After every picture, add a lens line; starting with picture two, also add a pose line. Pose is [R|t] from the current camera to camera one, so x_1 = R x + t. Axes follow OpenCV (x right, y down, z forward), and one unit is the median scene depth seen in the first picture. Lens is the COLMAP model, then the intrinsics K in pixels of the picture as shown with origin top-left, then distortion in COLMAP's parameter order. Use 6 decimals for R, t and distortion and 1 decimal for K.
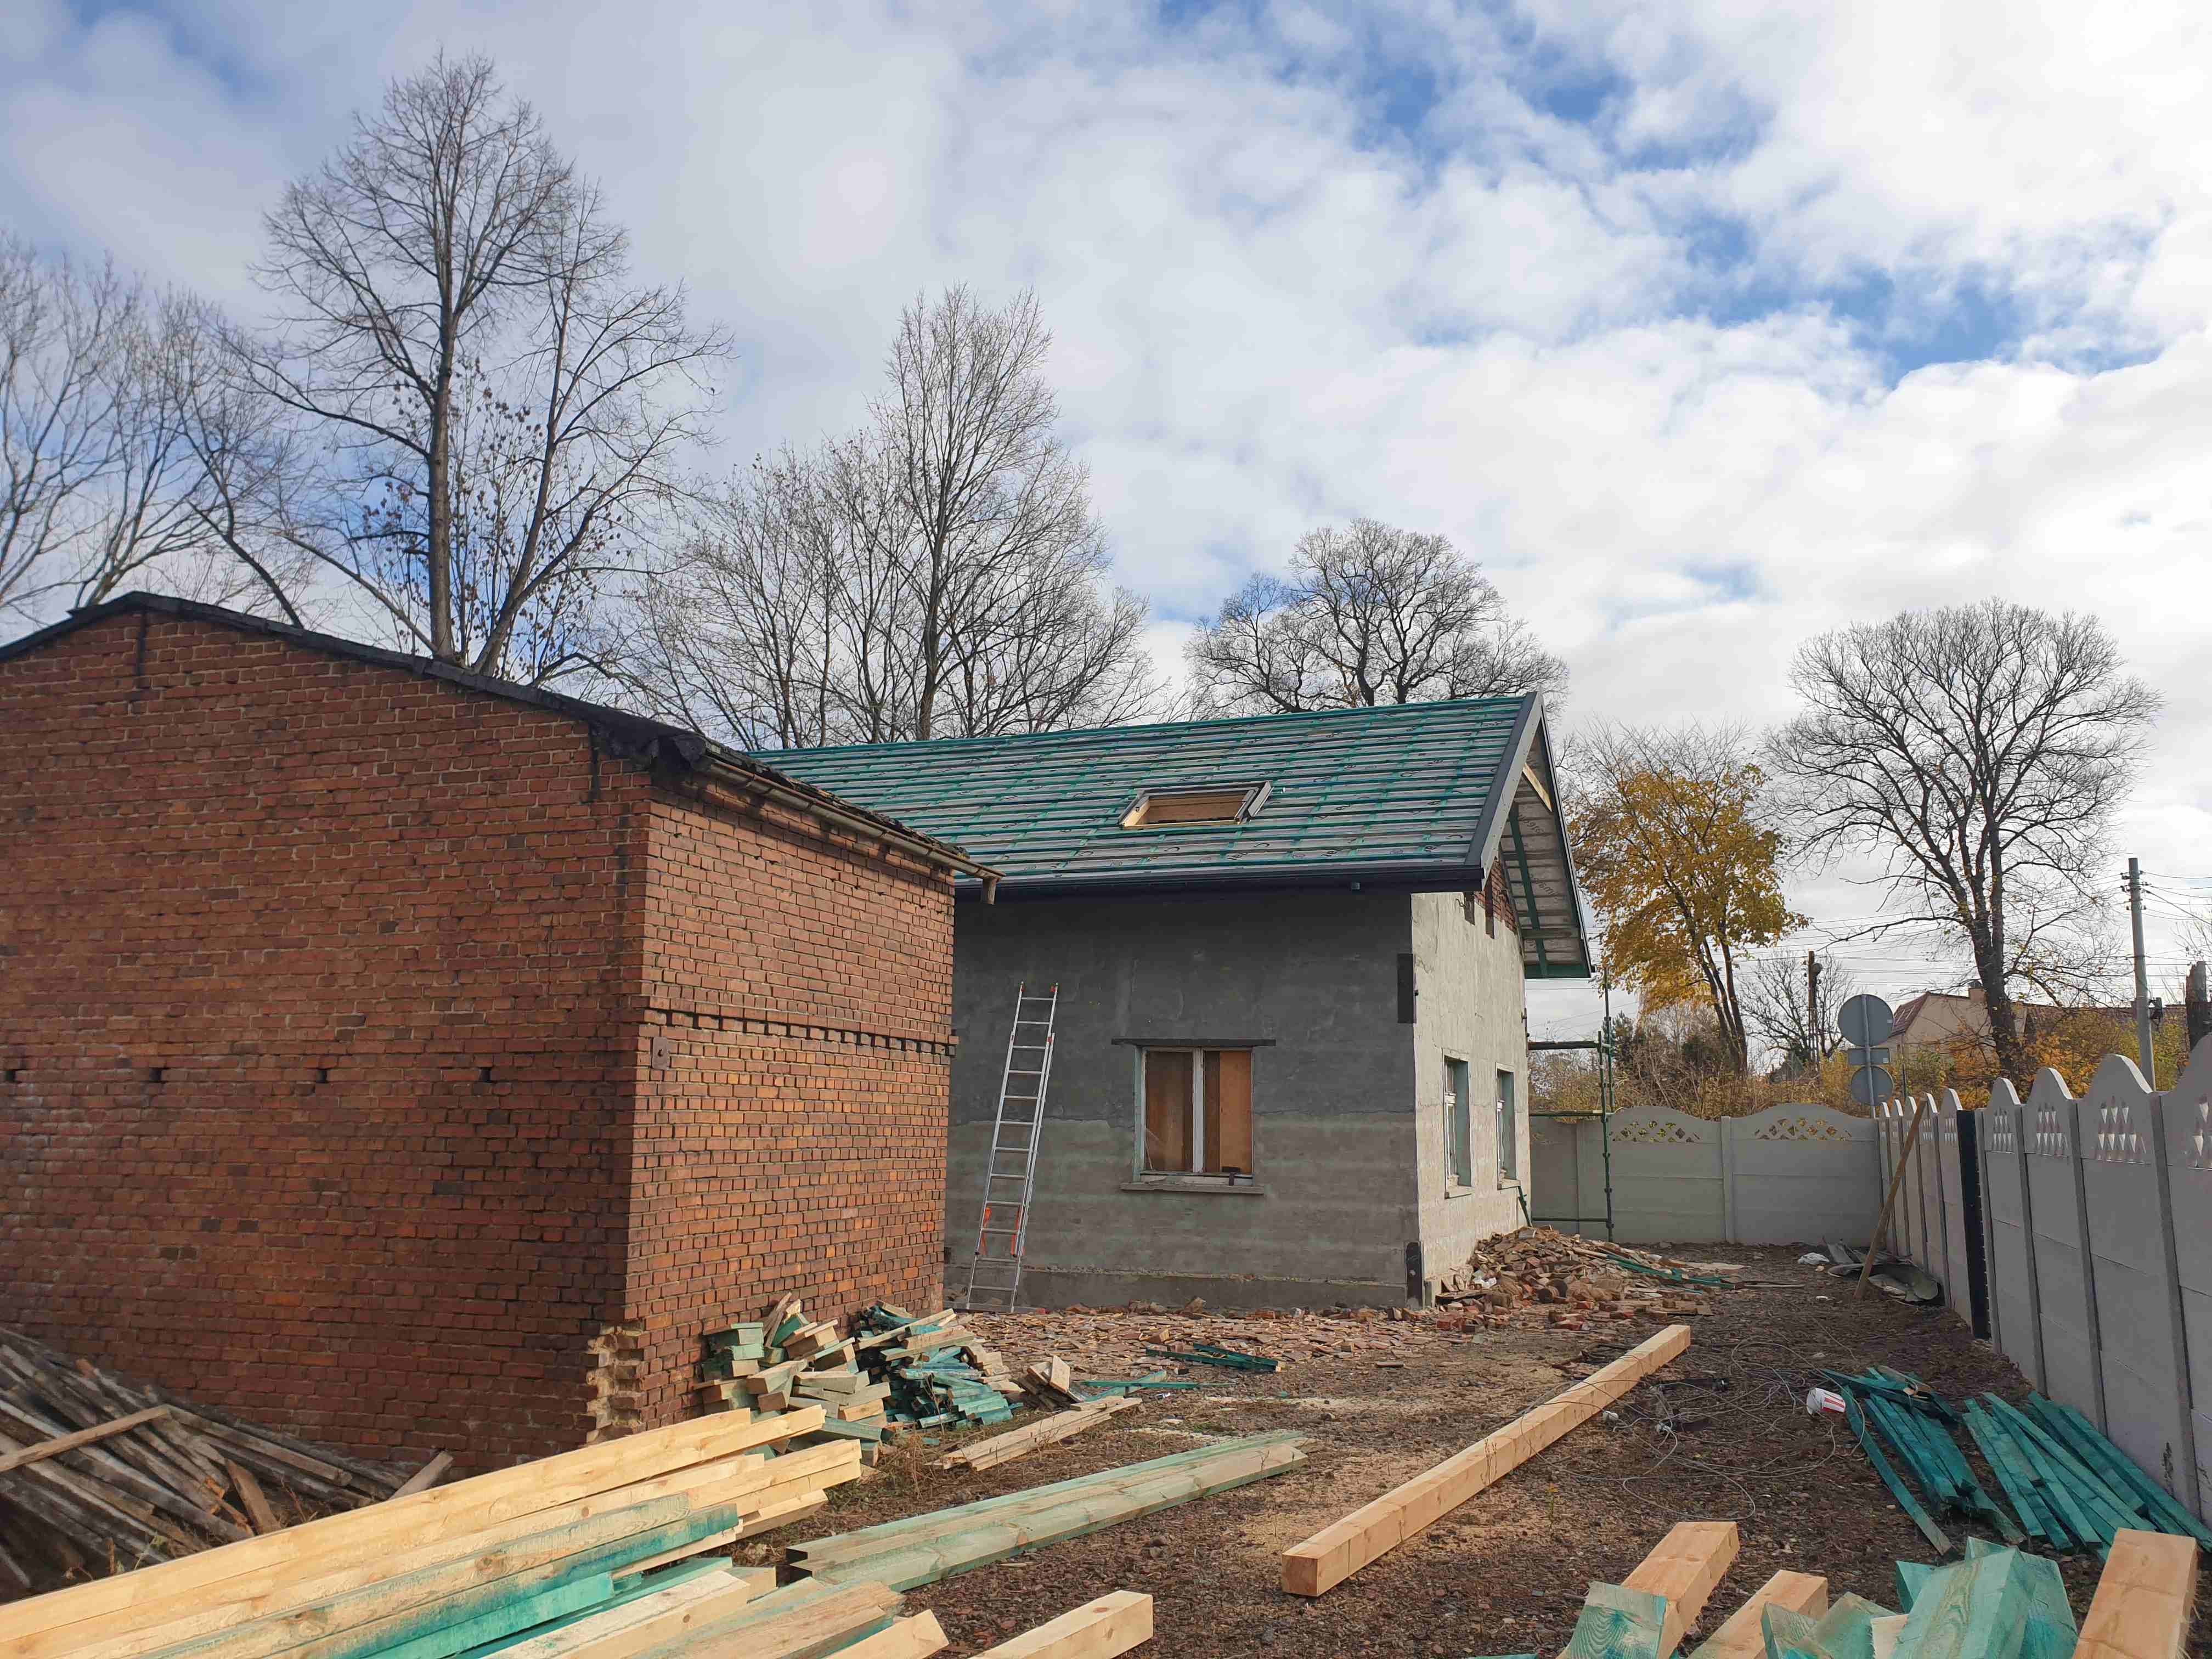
lens RADIAL K [[1732.9, 0, 1103.2], [0, 1732.9, 785.4], [0, 0, 1]] dist [0.005818, 0.005723]
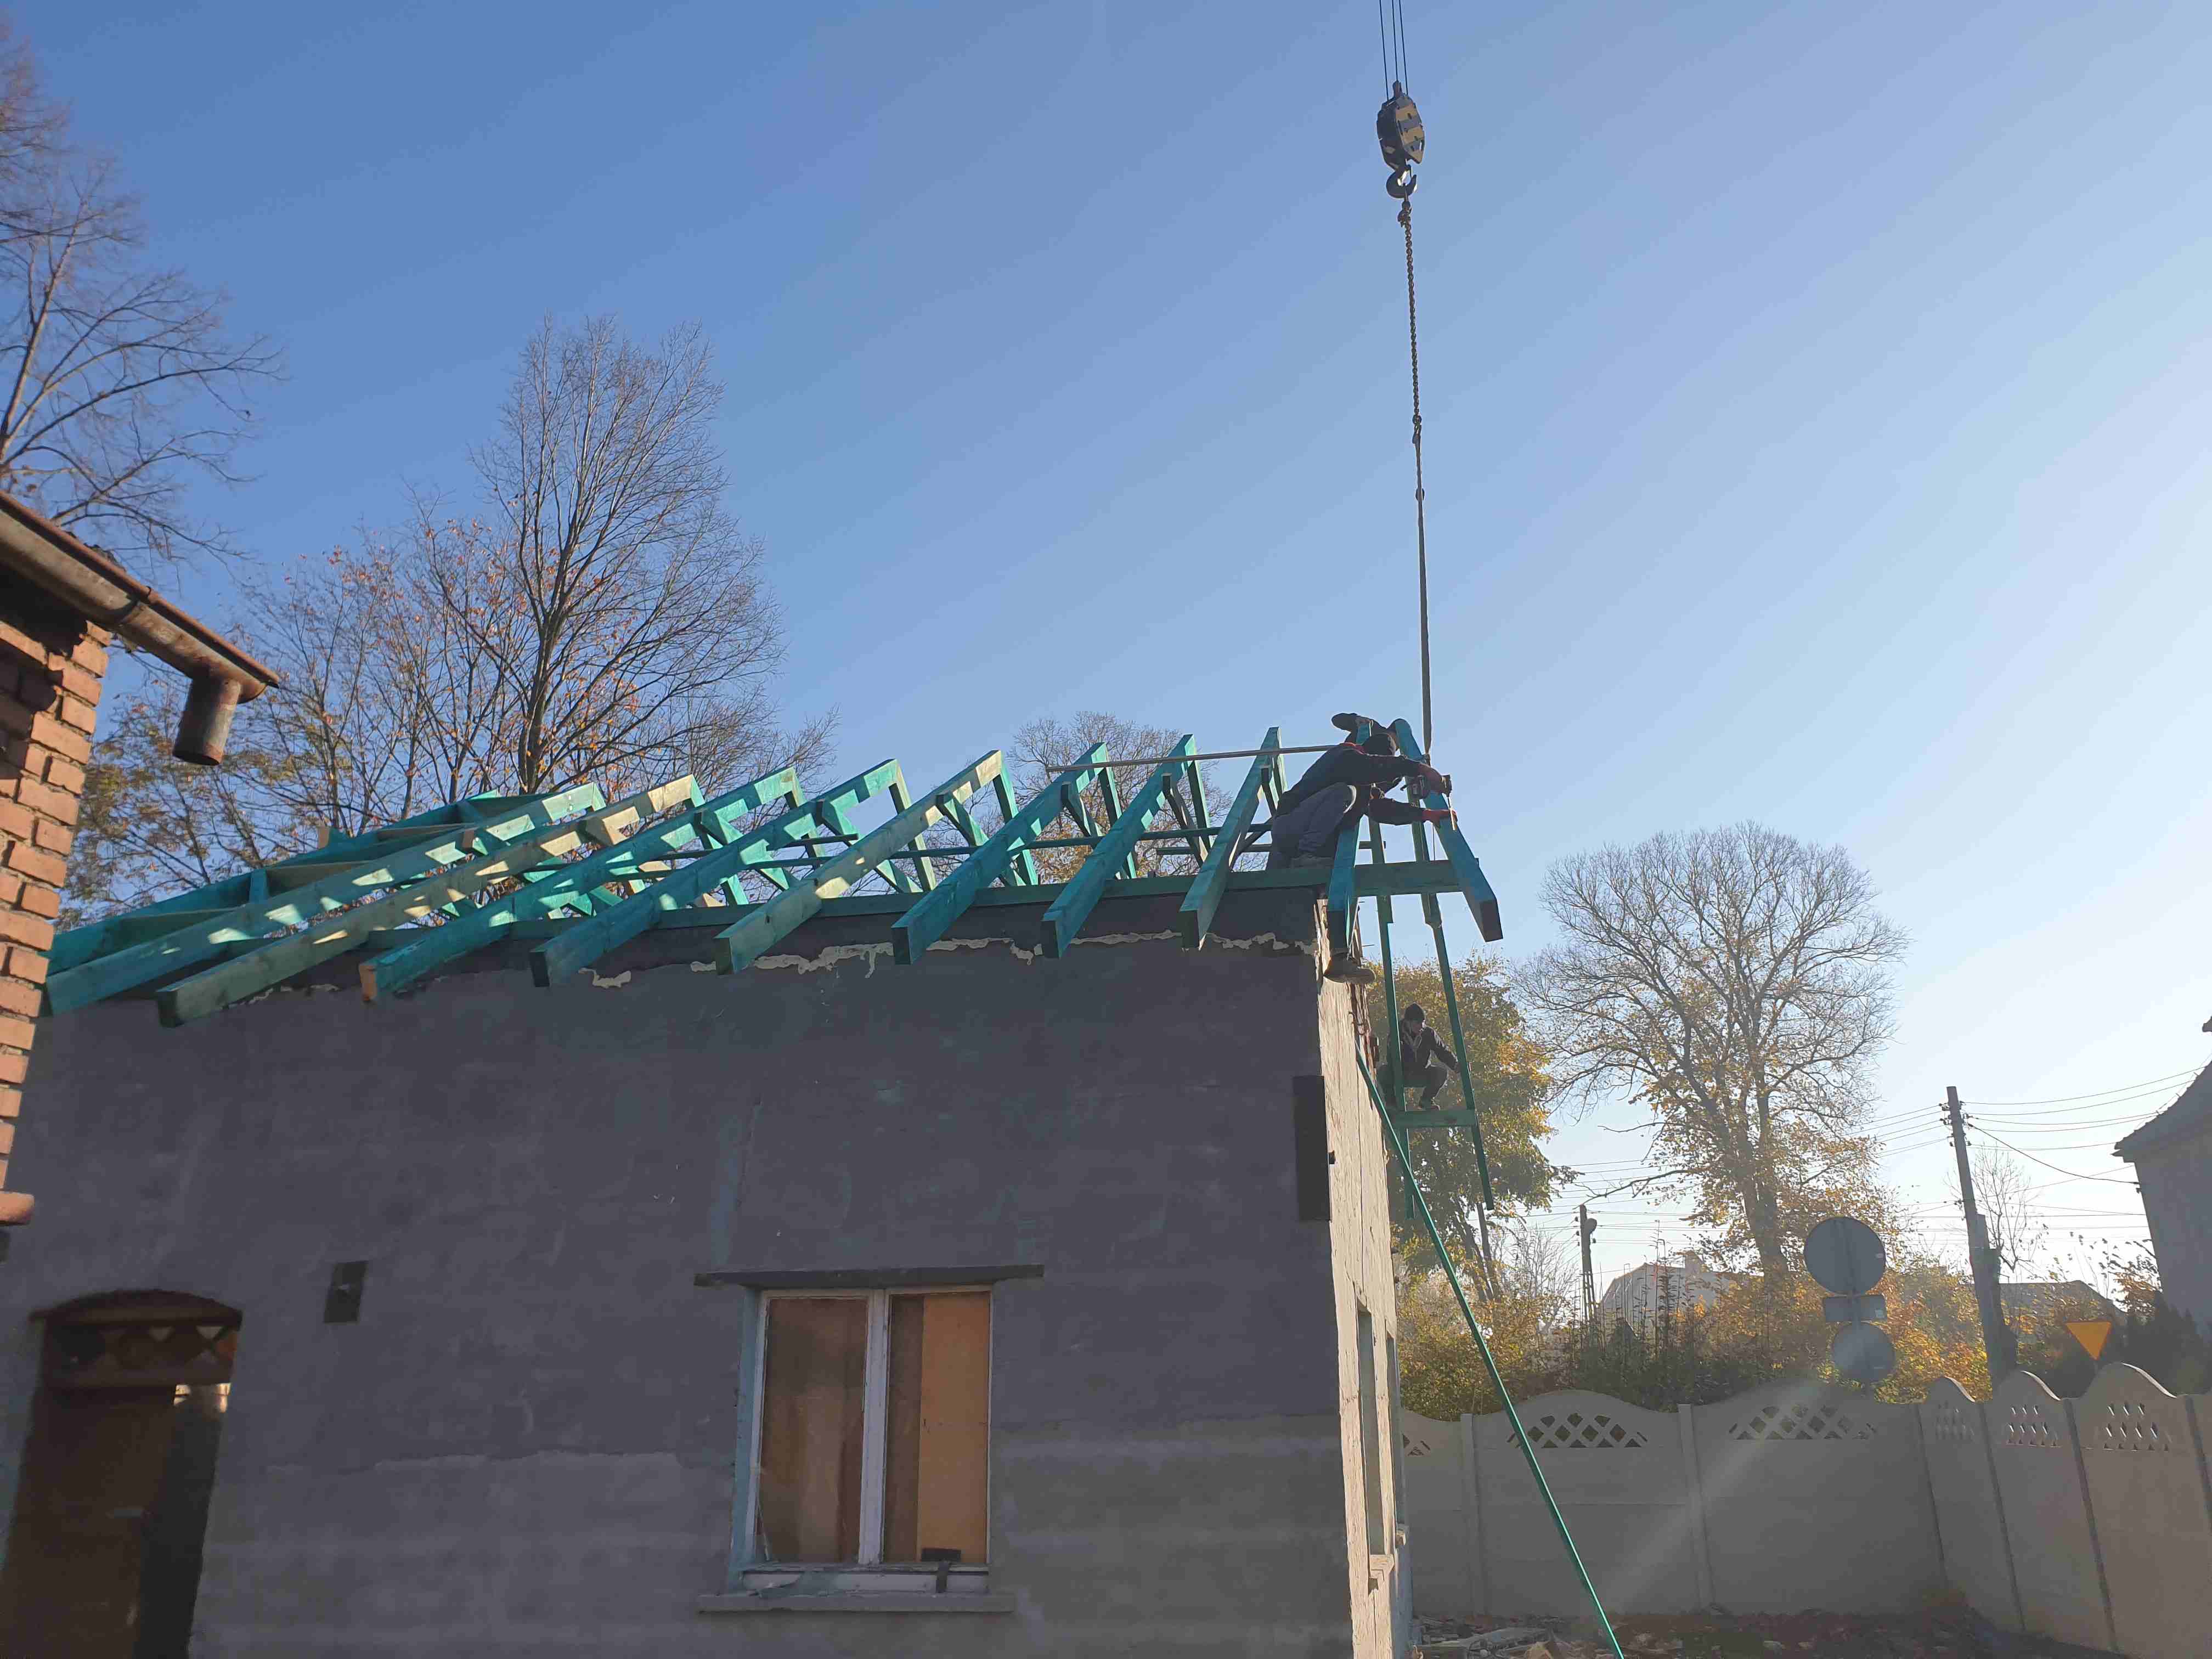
lens RADIAL K [[1722.1, 0, 1139.6], [0, 1722.1, 791.0], [0, 0, 1]] dist [0.024471, 0.004481]
pose [[0.981107, 0.038011, 0.189694, 0.013899], [-0.007639, 0.987355, -0.158338, 0.042551], [-0.193314, 0.153897, 0.968992, 0.234373]]
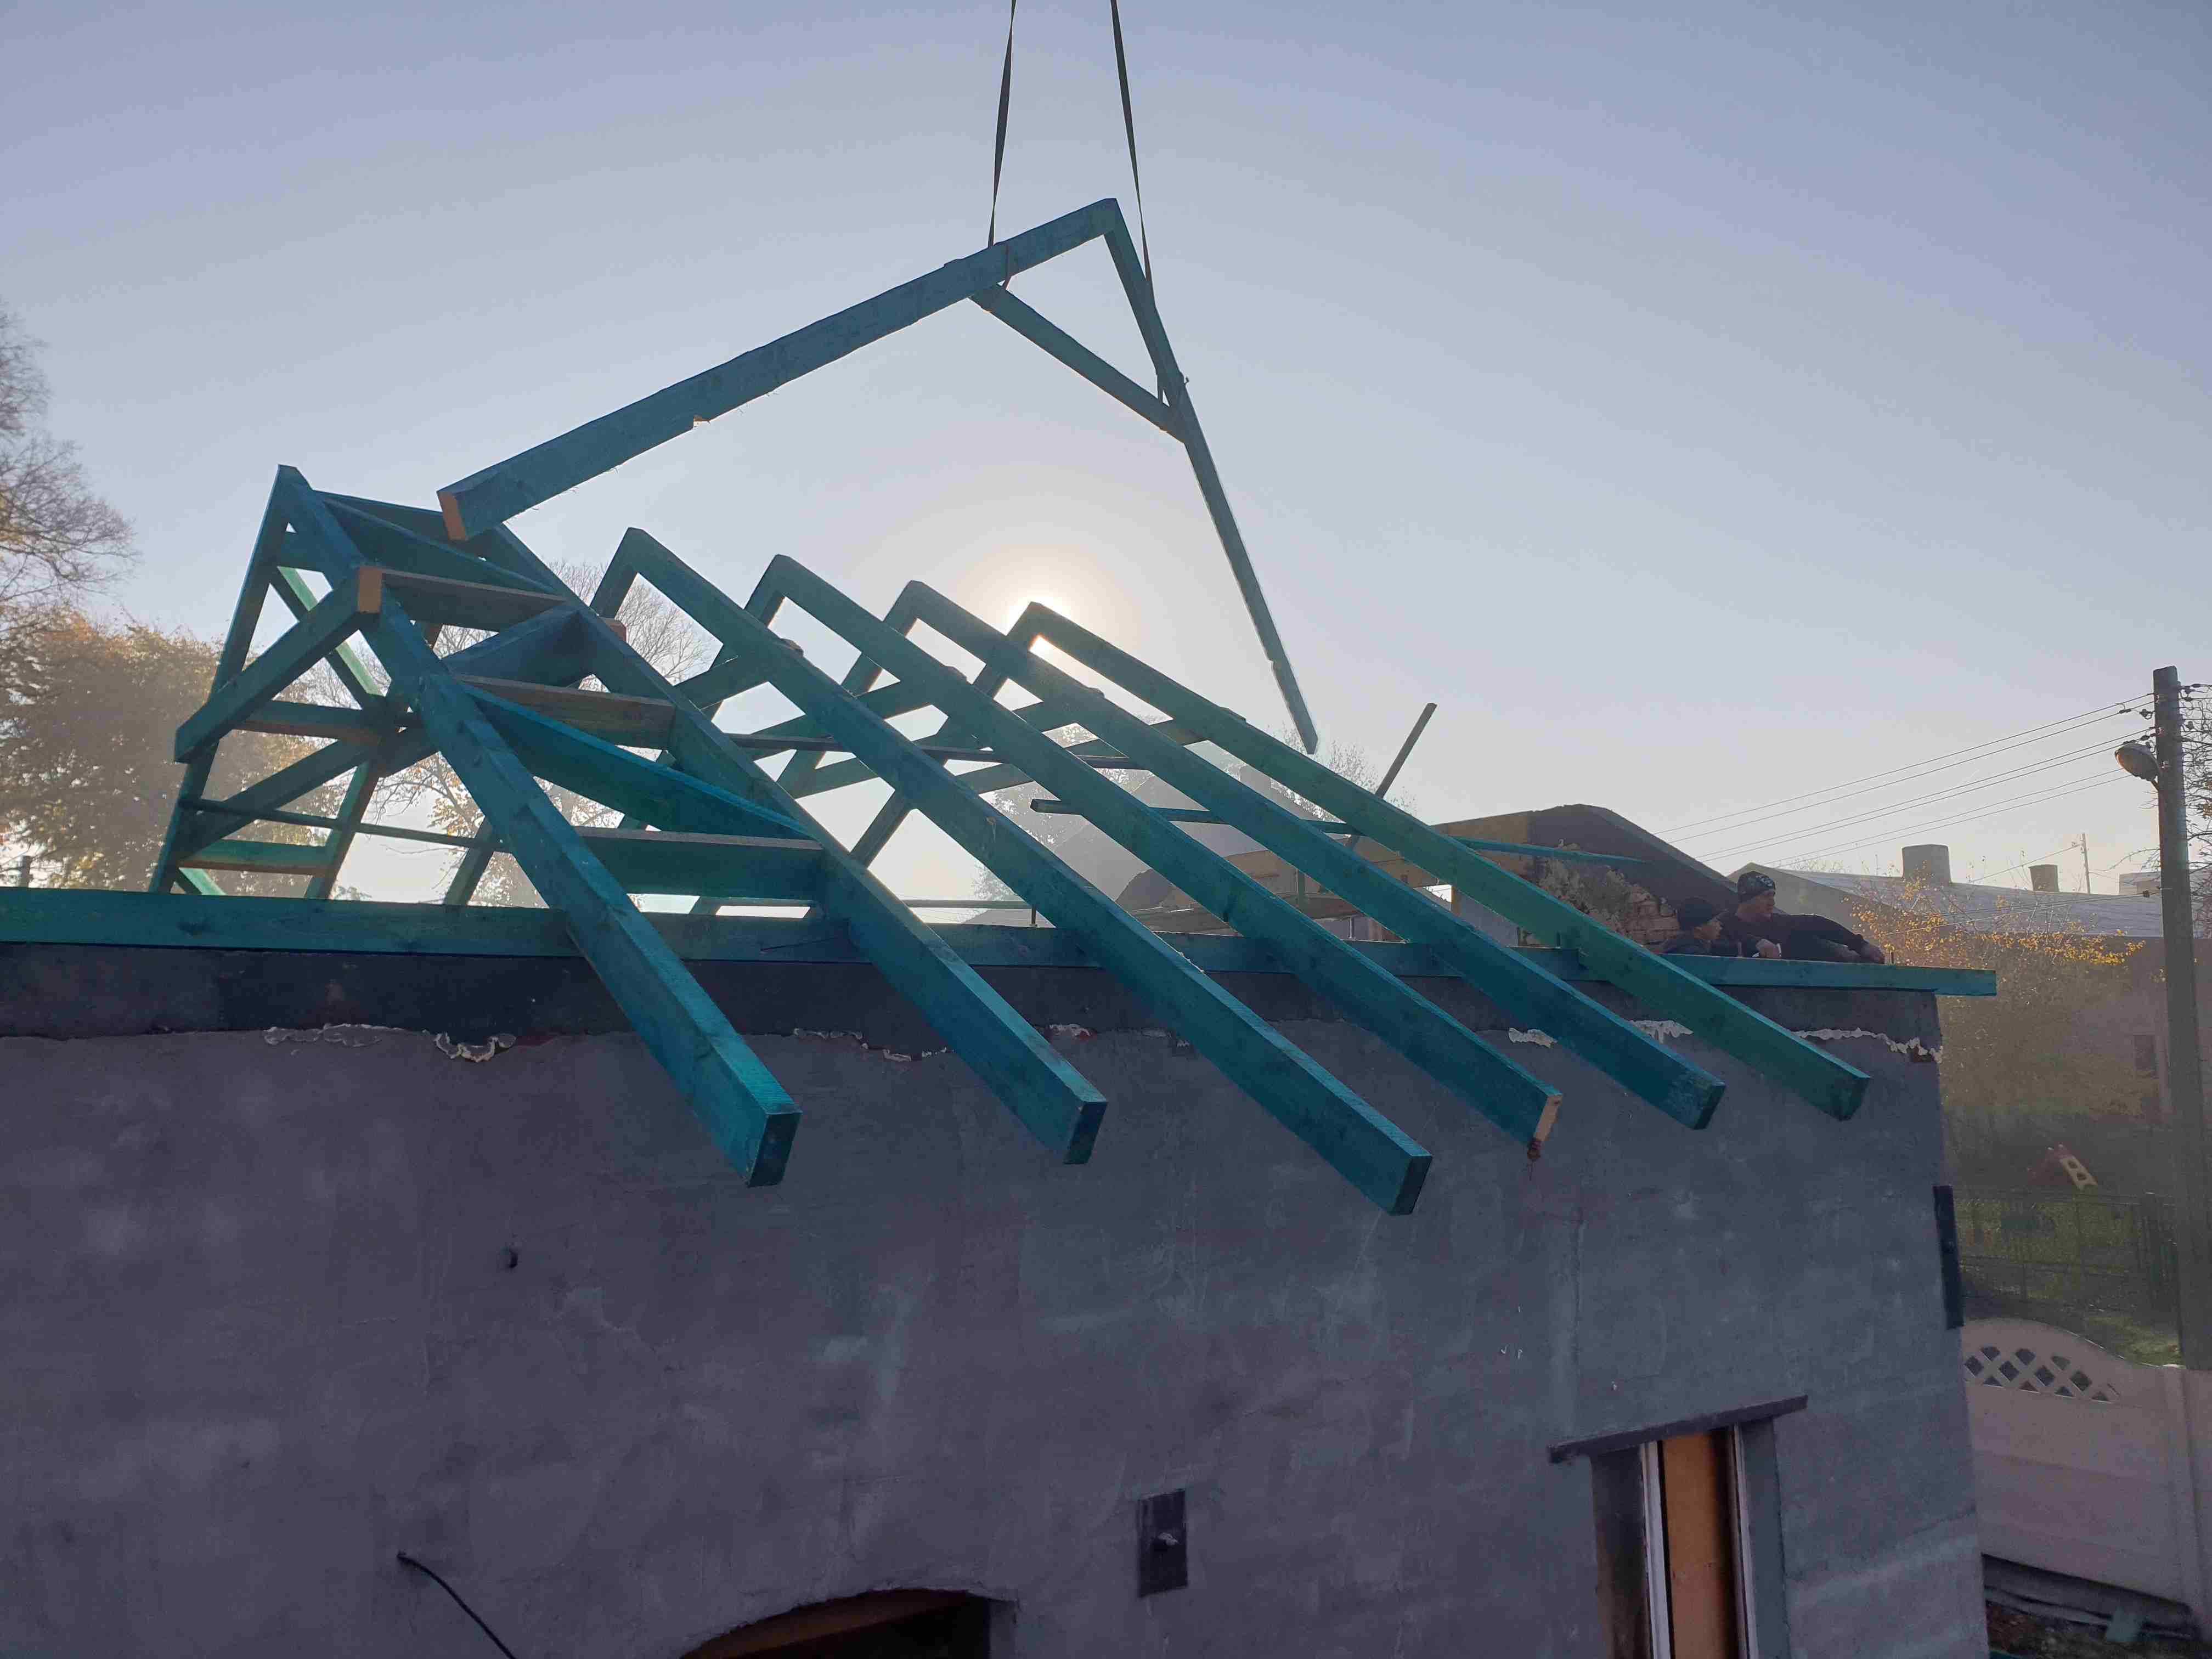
lens RADIAL K [[1714.9, 0, 1106.0], [0, 1714.9, 829.5], [0, 0, 1]] dist [-0.050618, 0.135309]
pose [[0.527309, 0.094760, 0.844373, -0.170355], [-0.146415, 0.989030, -0.019559, 0.018070], [-0.836963, -0.113315, 0.535399, 0.425053]]
